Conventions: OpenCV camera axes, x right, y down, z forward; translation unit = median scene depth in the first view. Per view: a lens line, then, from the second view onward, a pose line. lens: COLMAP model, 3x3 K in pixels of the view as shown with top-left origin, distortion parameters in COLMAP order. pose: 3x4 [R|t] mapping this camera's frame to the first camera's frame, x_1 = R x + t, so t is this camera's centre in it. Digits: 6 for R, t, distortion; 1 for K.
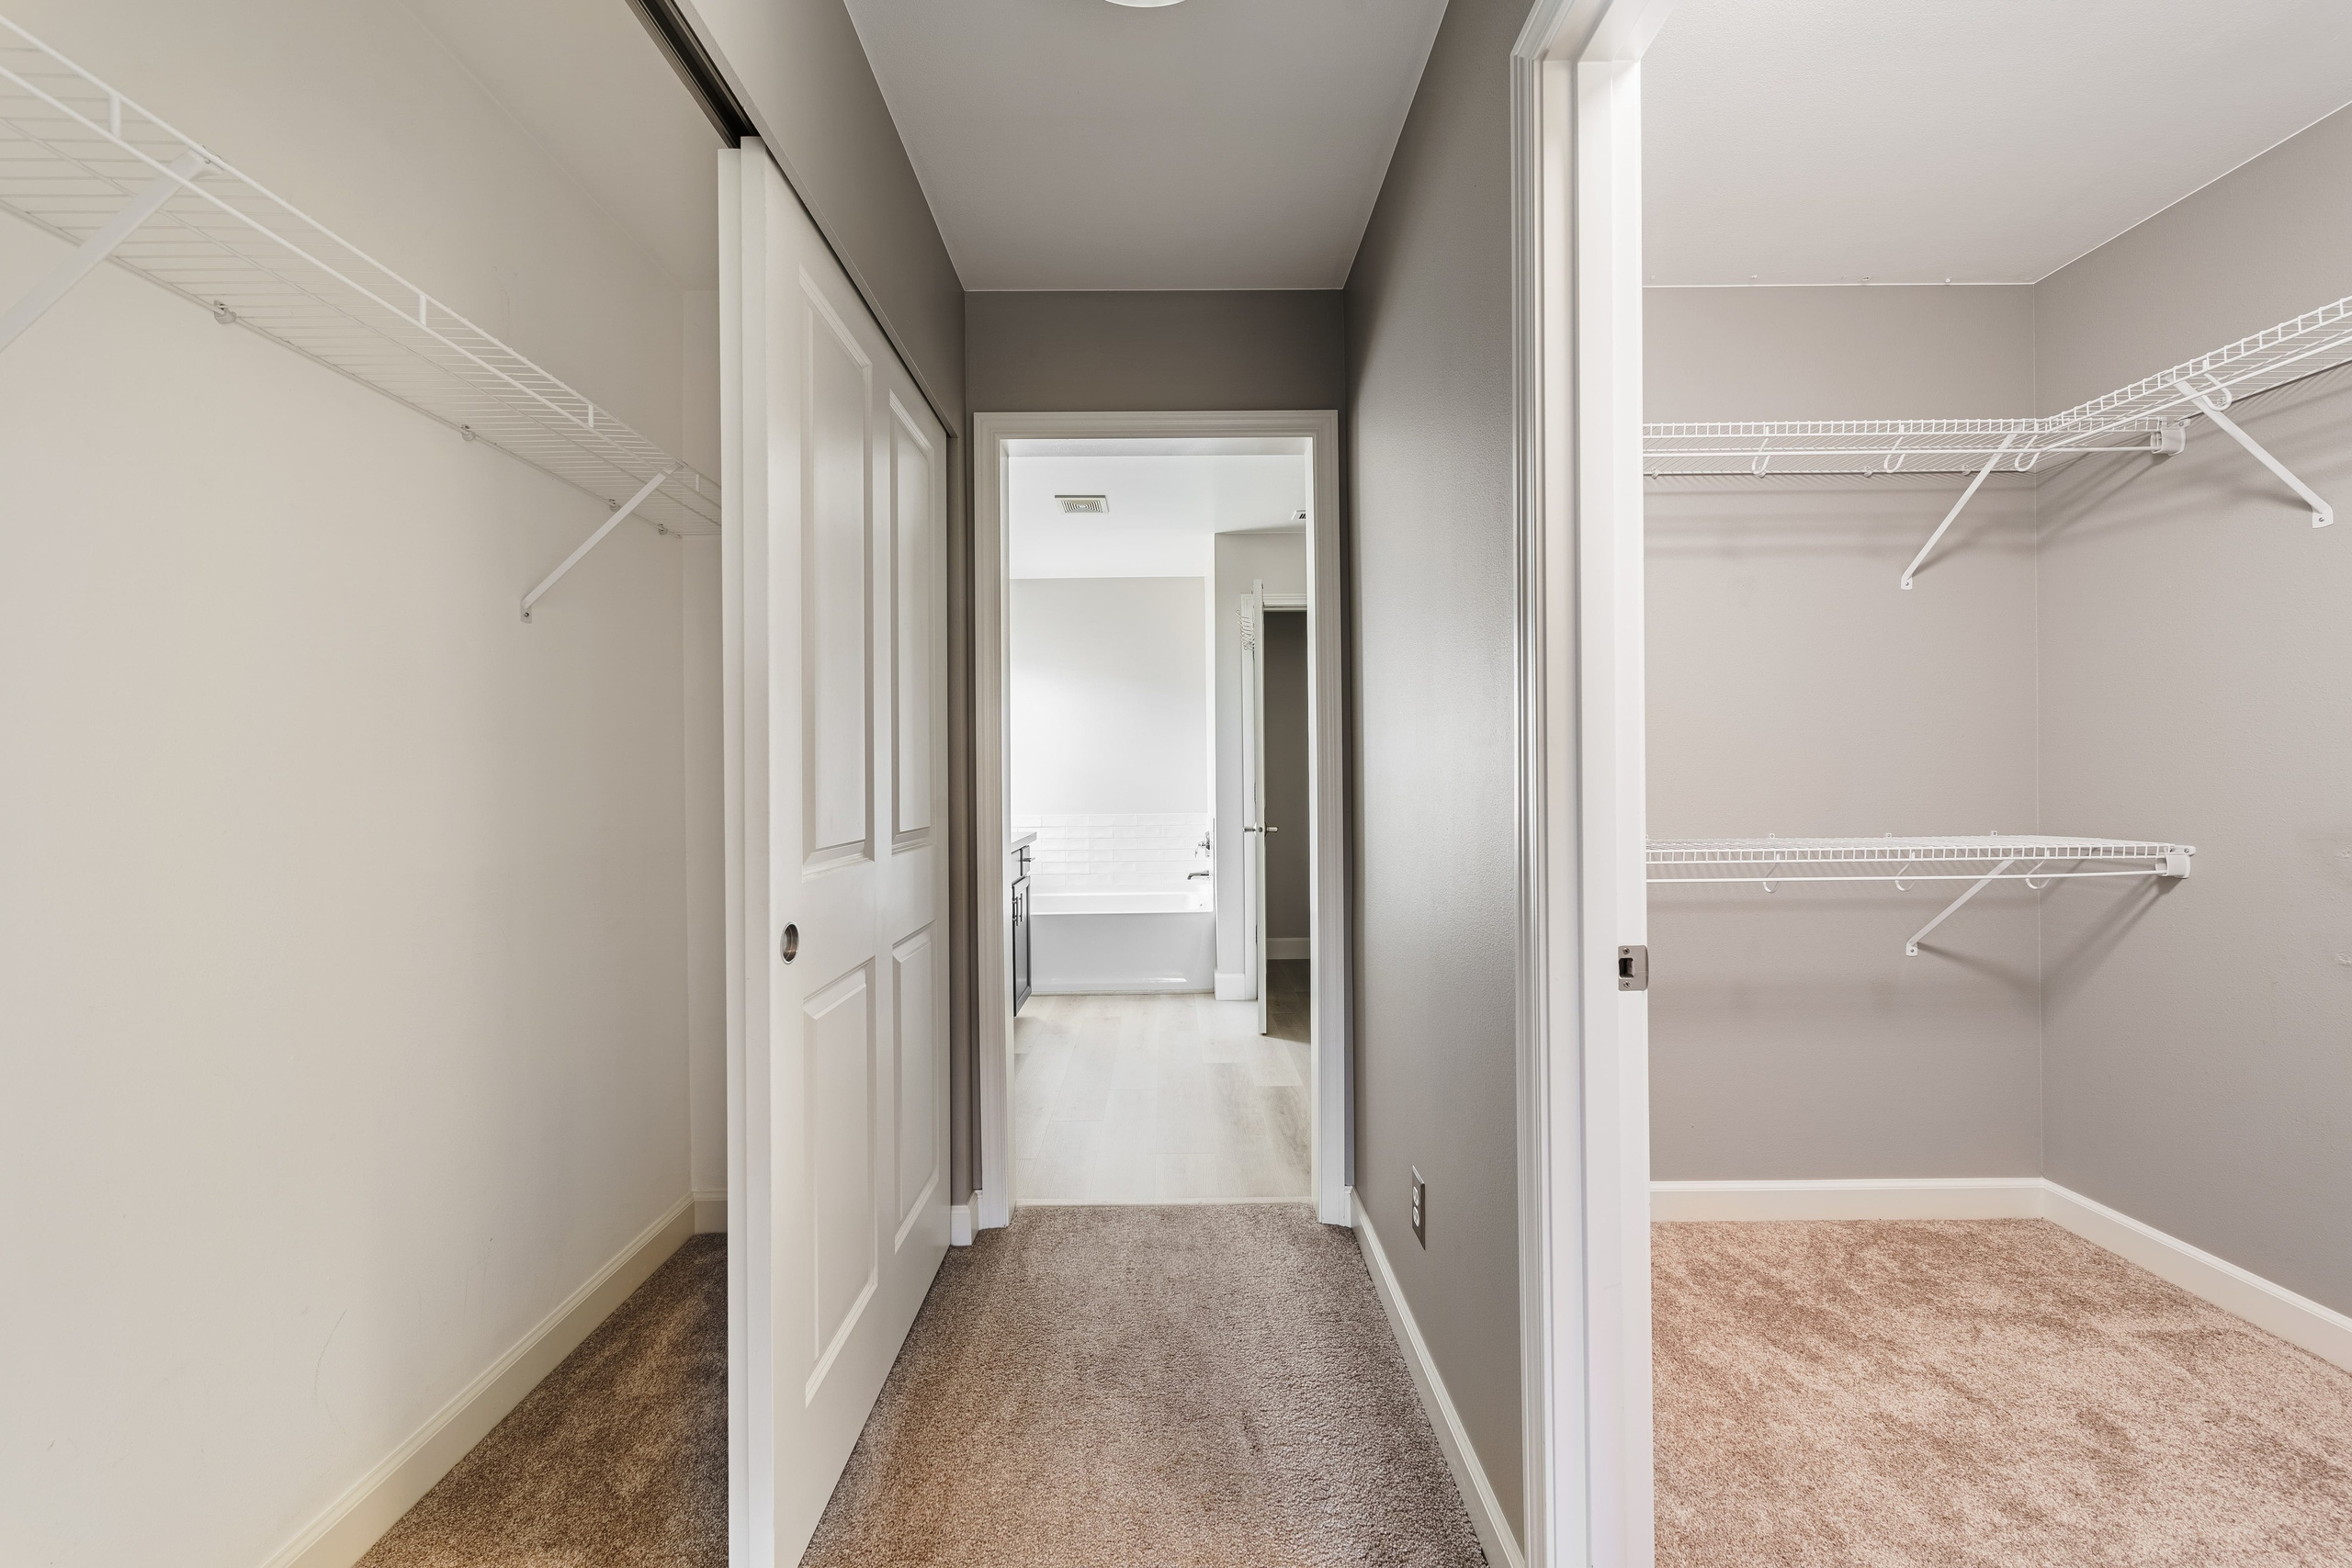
lens RADIAL K [[821.4, 0, 1178.6], [0, 821.4, 778.3], [0, 0, 1]] dist [0.003604, -0.000856]
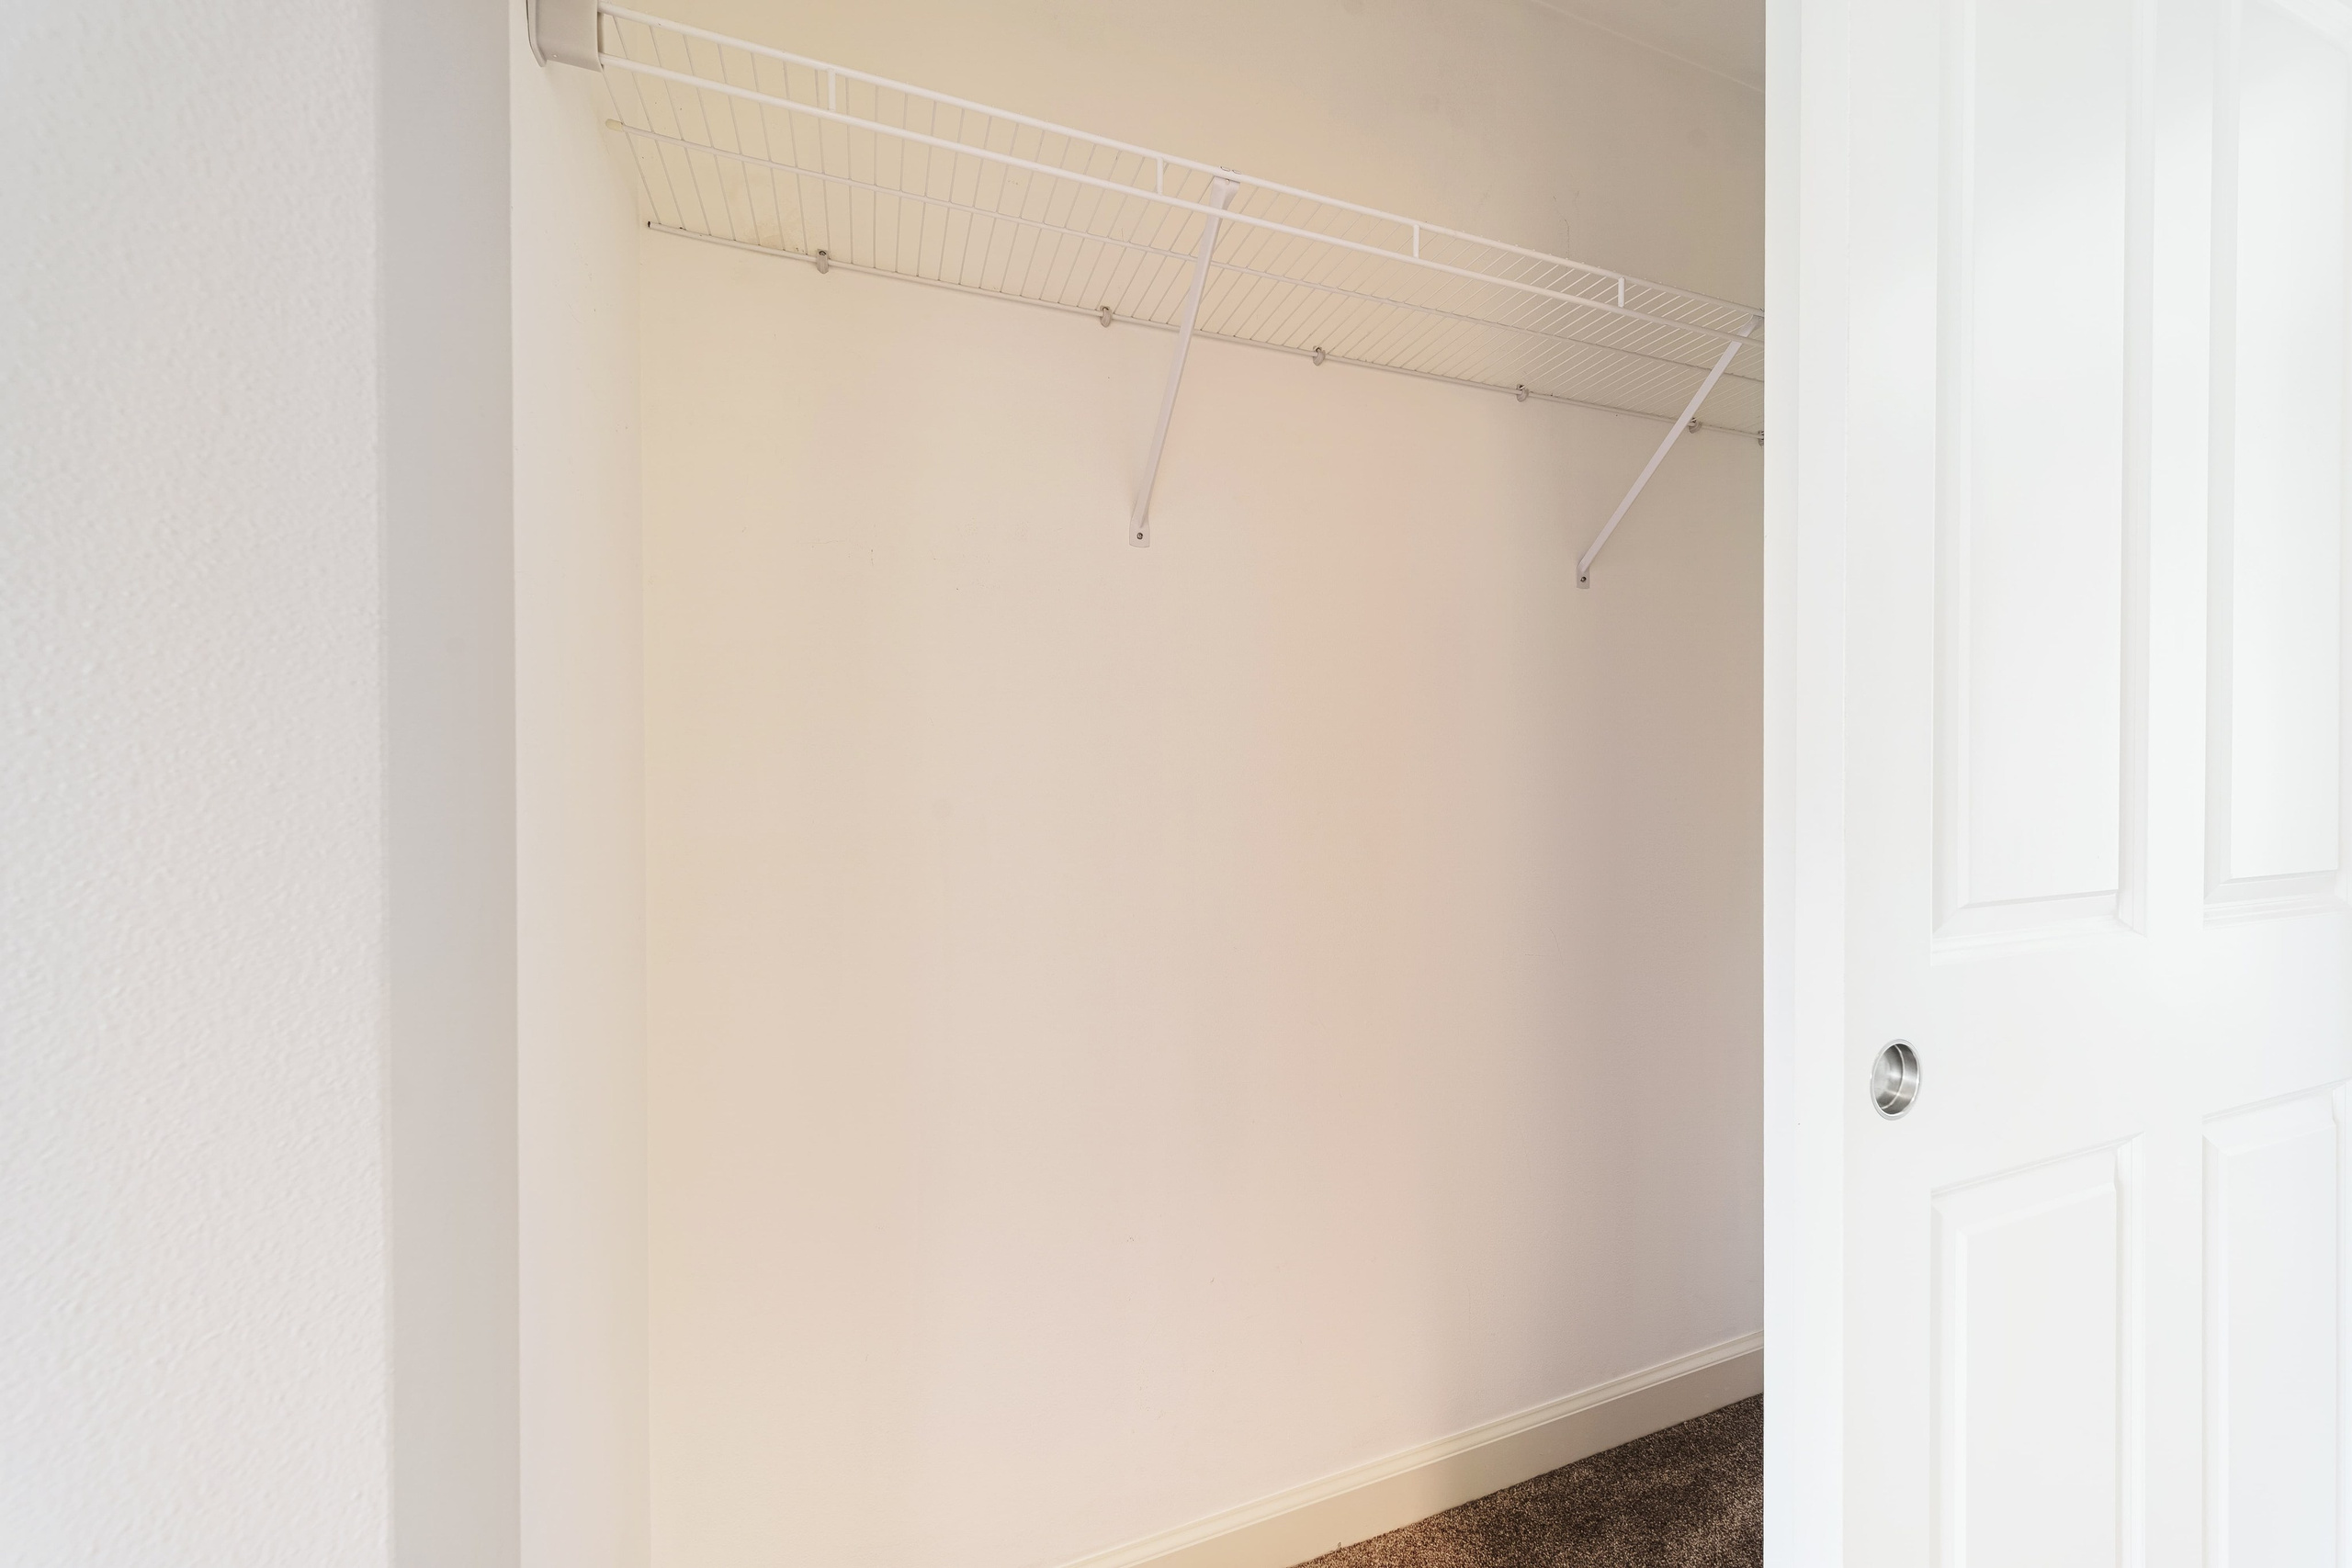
lens RADIAL K [[821.4, 0, 1180.6], [0, 821.4, 779.8], [0, 0, 1]] dist [0.003604, -0.000856]
pose [[0.324653, 0.012522, -0.945750, -0.099651], [0.004326, 0.999882, 0.014724, 0.001705], [0.945823, -0.008872, 0.324561, 0.312836]]
